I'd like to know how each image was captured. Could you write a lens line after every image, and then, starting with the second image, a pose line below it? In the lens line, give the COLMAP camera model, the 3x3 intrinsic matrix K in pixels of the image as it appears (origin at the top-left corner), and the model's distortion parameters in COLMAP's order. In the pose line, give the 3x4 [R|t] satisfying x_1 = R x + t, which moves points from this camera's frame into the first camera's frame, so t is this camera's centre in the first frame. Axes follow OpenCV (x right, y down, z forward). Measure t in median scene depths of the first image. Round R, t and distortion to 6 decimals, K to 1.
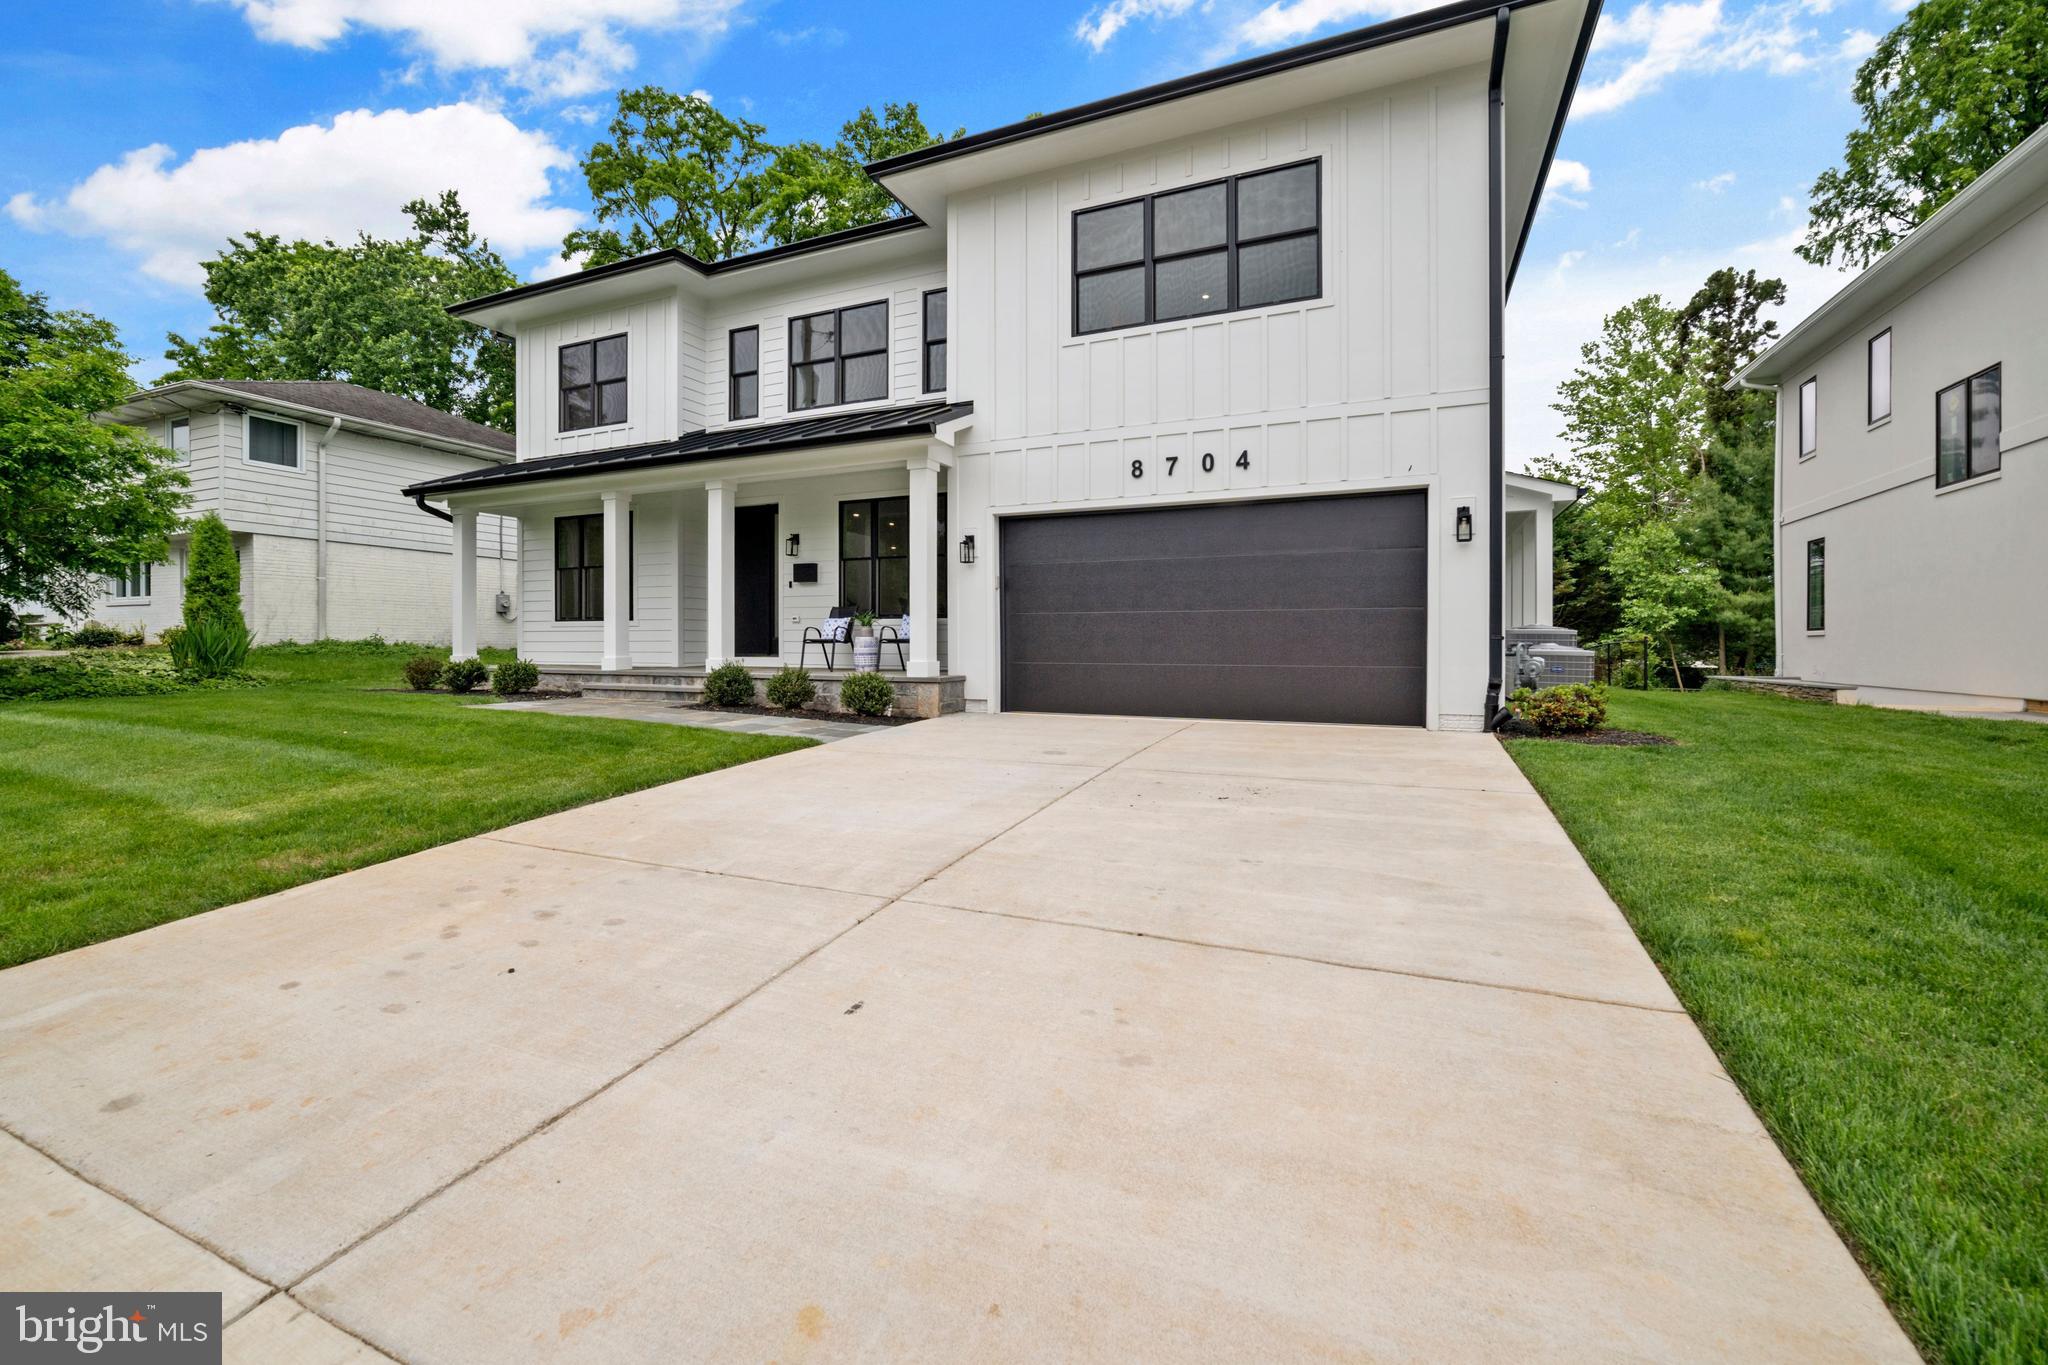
lens RADIAL K [[829.3, 0, 979.5], [0, 829.3, 645.0], [0, 0, 1]] dist [-0.009100, 0.001611]
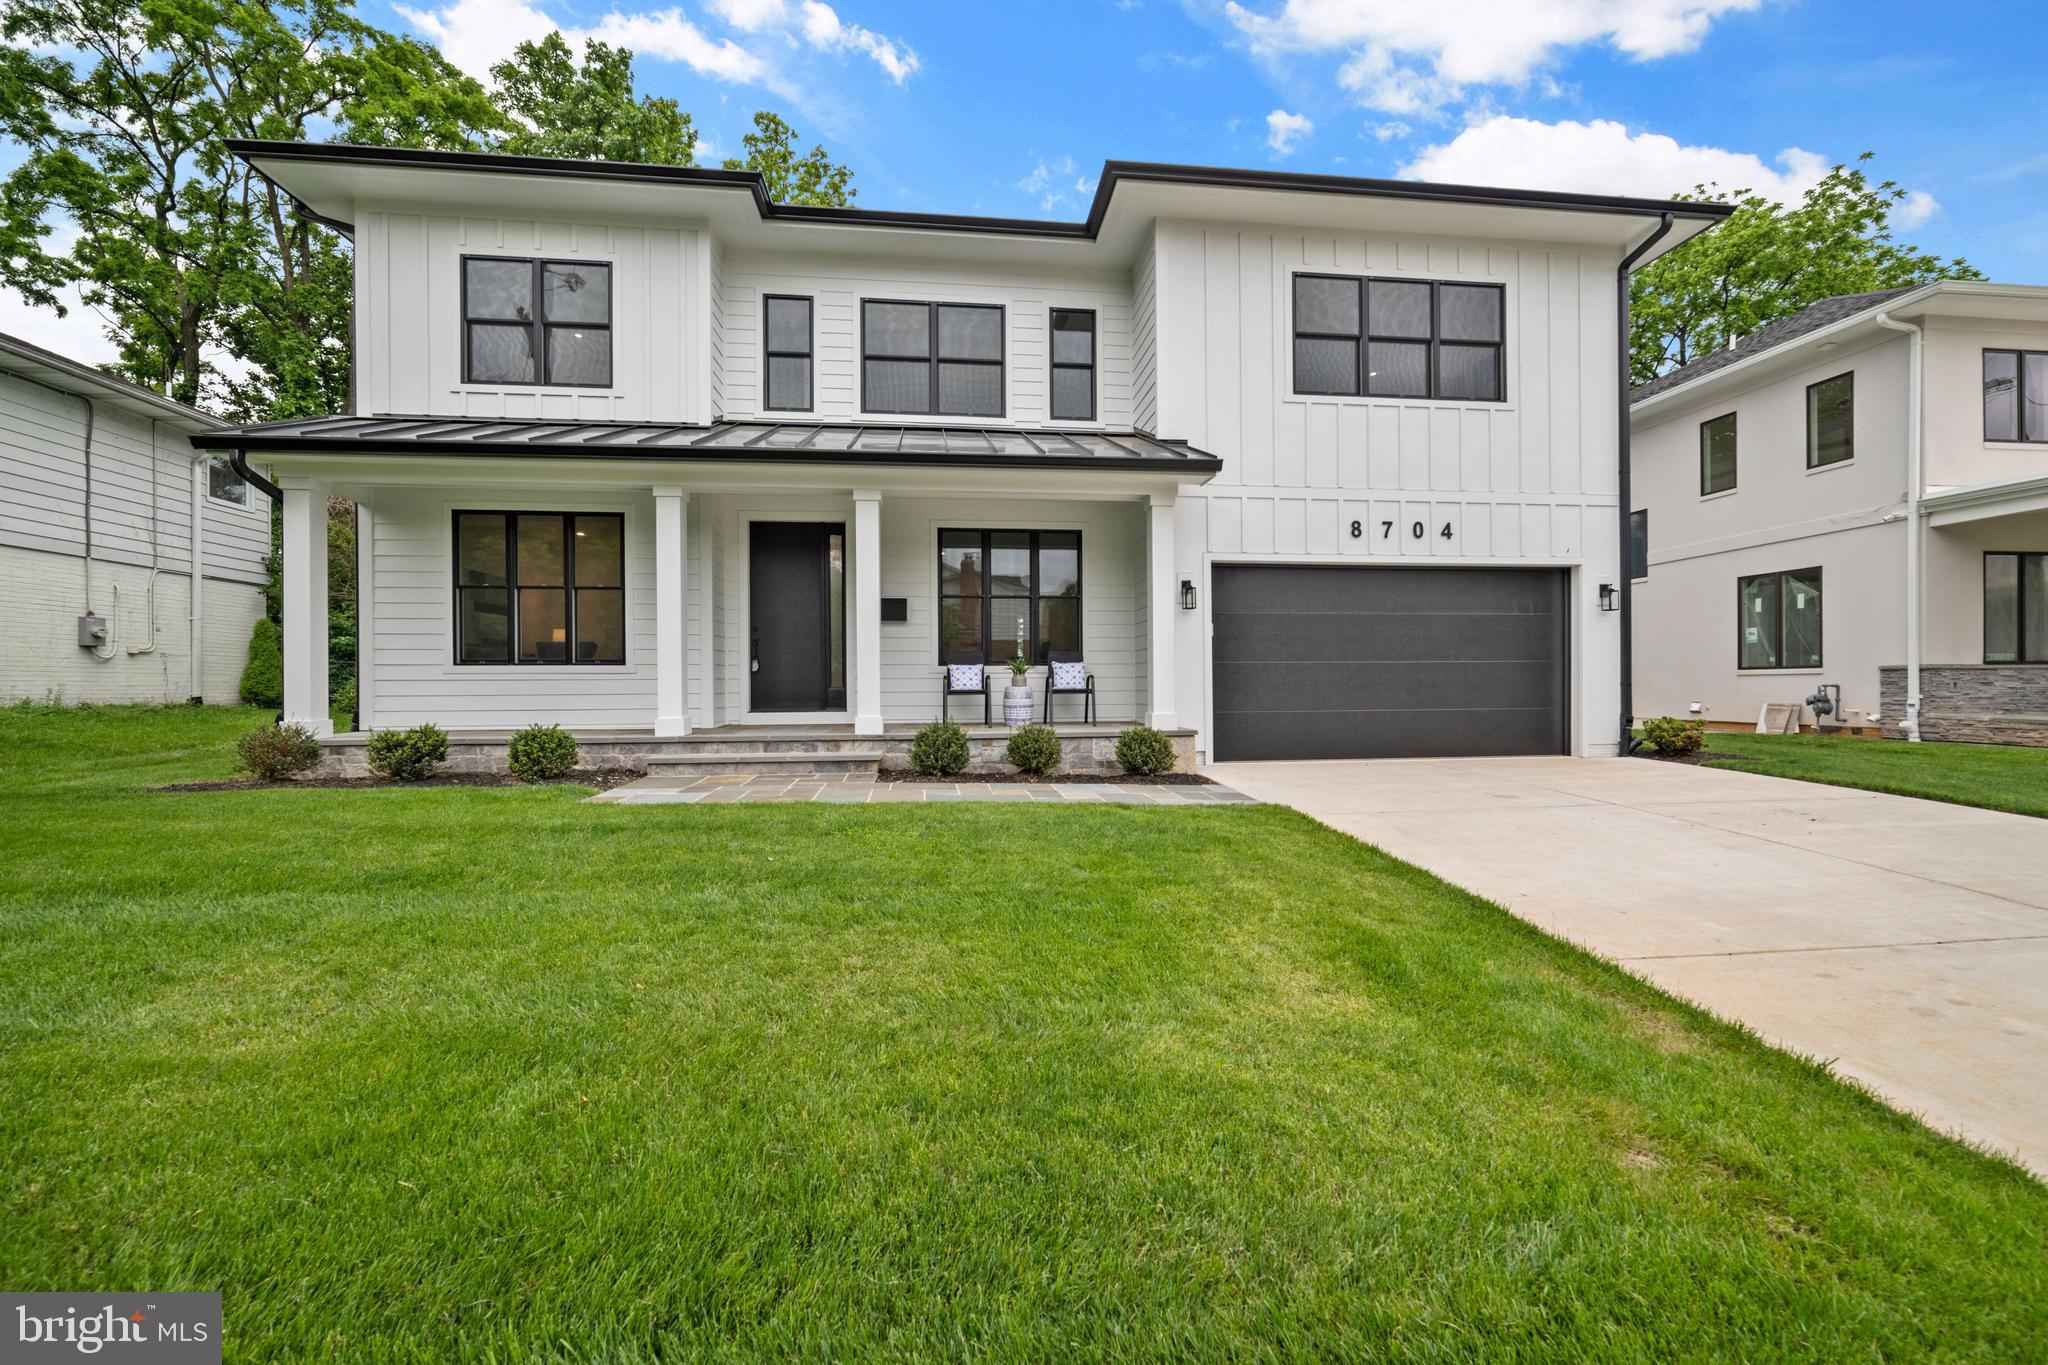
lens RADIAL K [[829.3, 0, 1022.7], [0, 829.3, 681.9], [0, 0, 1]] dist [-0.009100, 0.001611]
pose [[0.855264, -0.005150, 0.518167, -0.638857], [0.008097, 0.999961, -0.003426, -0.012550], [-0.518130, 0.007125, 0.855272, 0.268388]]
